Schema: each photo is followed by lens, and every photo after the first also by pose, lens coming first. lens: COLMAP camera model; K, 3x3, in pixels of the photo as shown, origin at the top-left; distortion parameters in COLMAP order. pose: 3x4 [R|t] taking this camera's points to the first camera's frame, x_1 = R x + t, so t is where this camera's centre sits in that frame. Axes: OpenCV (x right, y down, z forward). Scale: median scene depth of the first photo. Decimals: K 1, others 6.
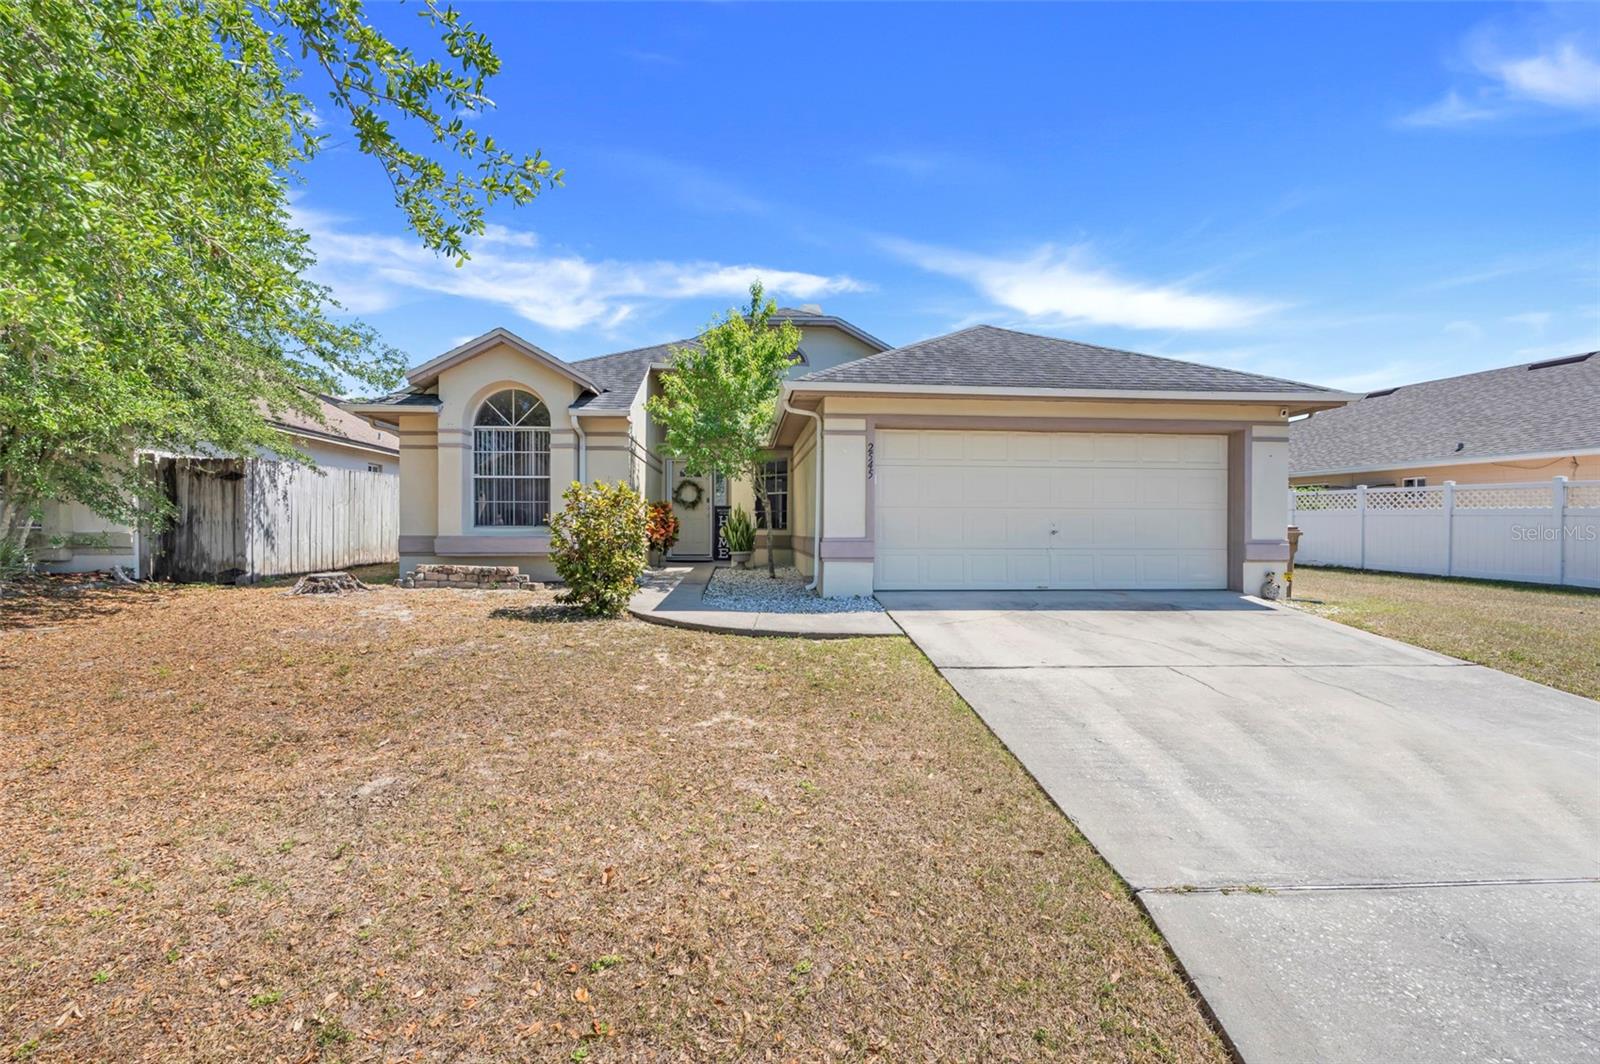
lens RADIAL K [[705.7, 0, 797.2], [0, 705.7, 527.0], [0, 0, 1]] dist [-0.000117, -0.000090]
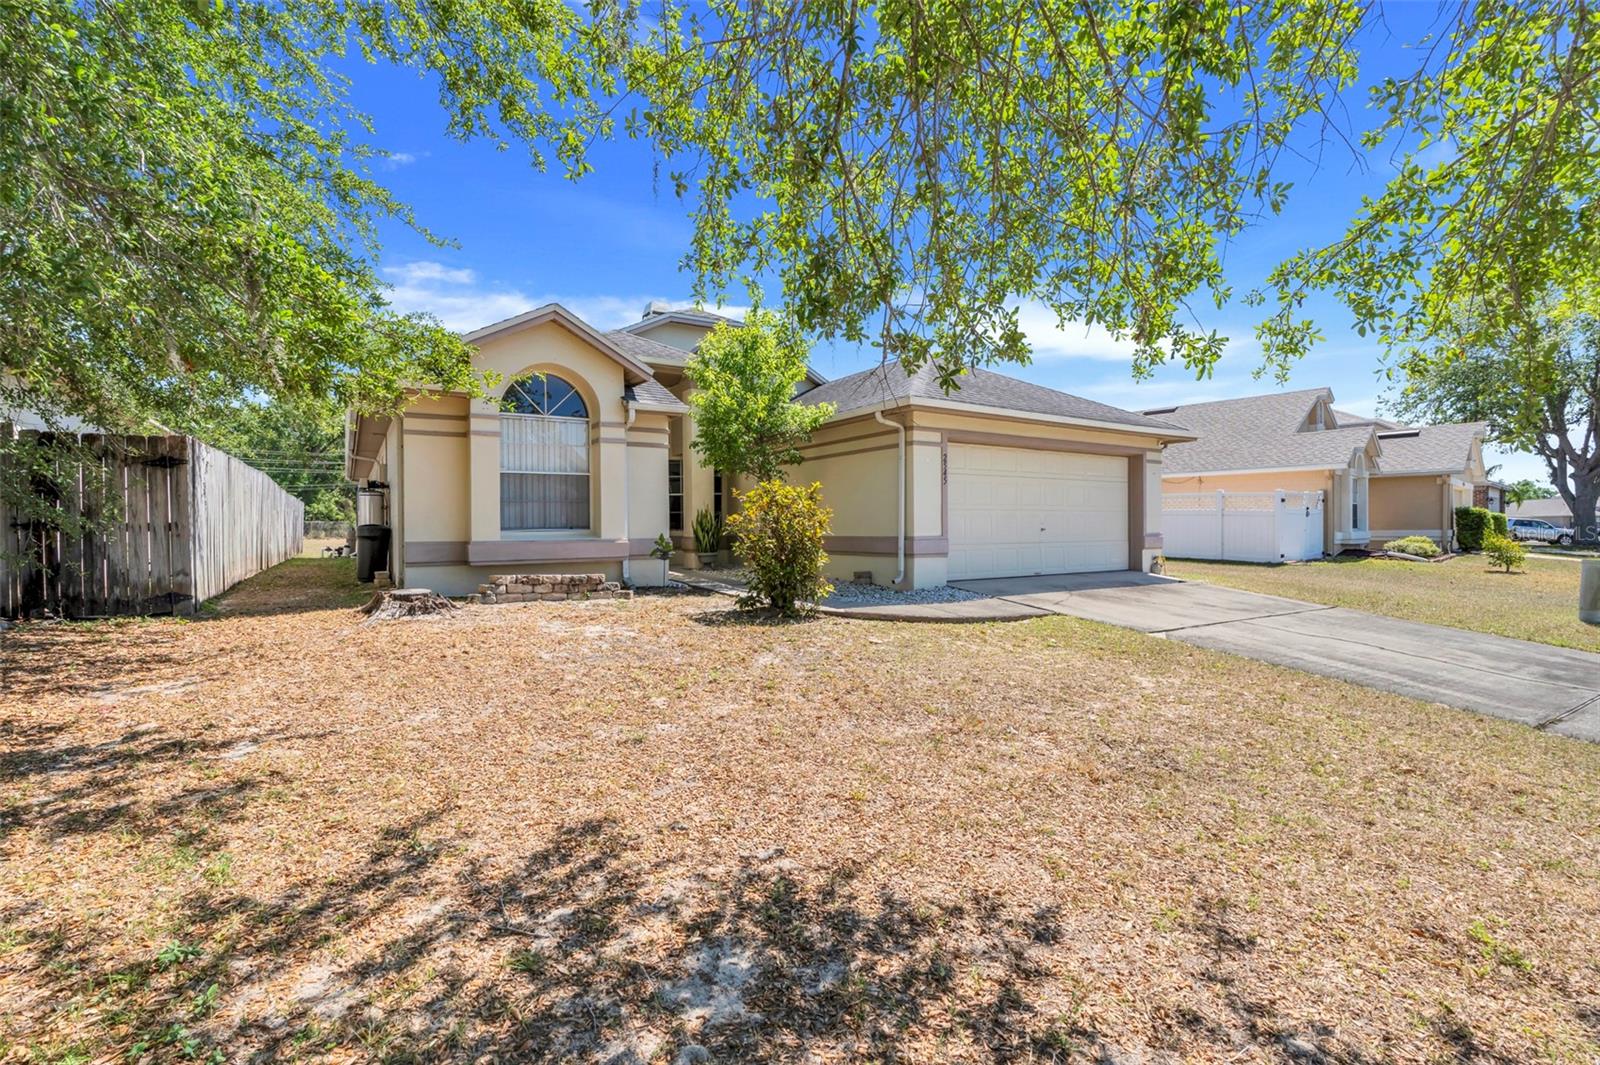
lens RADIAL K [[714.4, 0, 800.0], [0, 714.4, 532.5], [0, 0, 1]] dist [-0.002360, -0.000235]
pose [[0.881911, -0.012056, 0.471262, -0.575485], [0.007596, 0.999907, 0.011365, -0.004695], [-0.471355, -0.006443, 0.881920, 0.071564]]
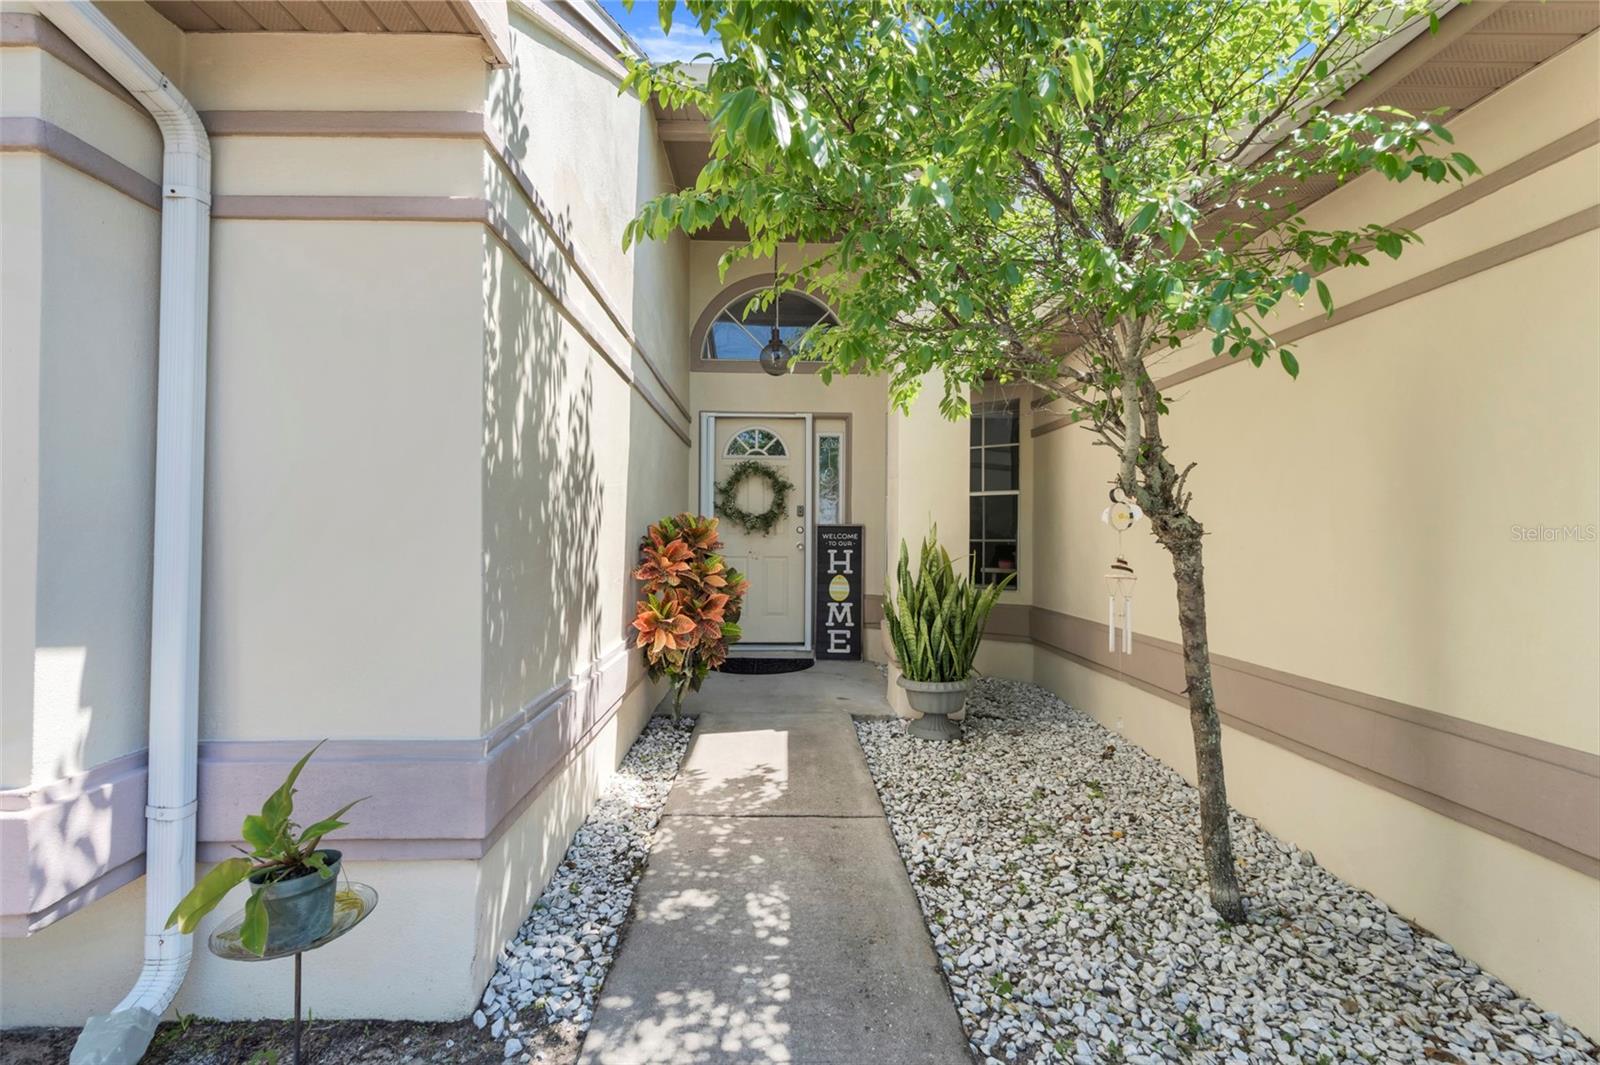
lens RADIAL K [[705.7, 0, 797.2], [0, 705.7, 527.5], [0, 0, 1]] dist [-0.000117, -0.000090]
pose [[0.998979, -0.005872, -0.044795, -0.168314], [0.005438, 0.999937, -0.009796, -0.037595], [0.044849, 0.009543, 0.998948, 0.904405]]
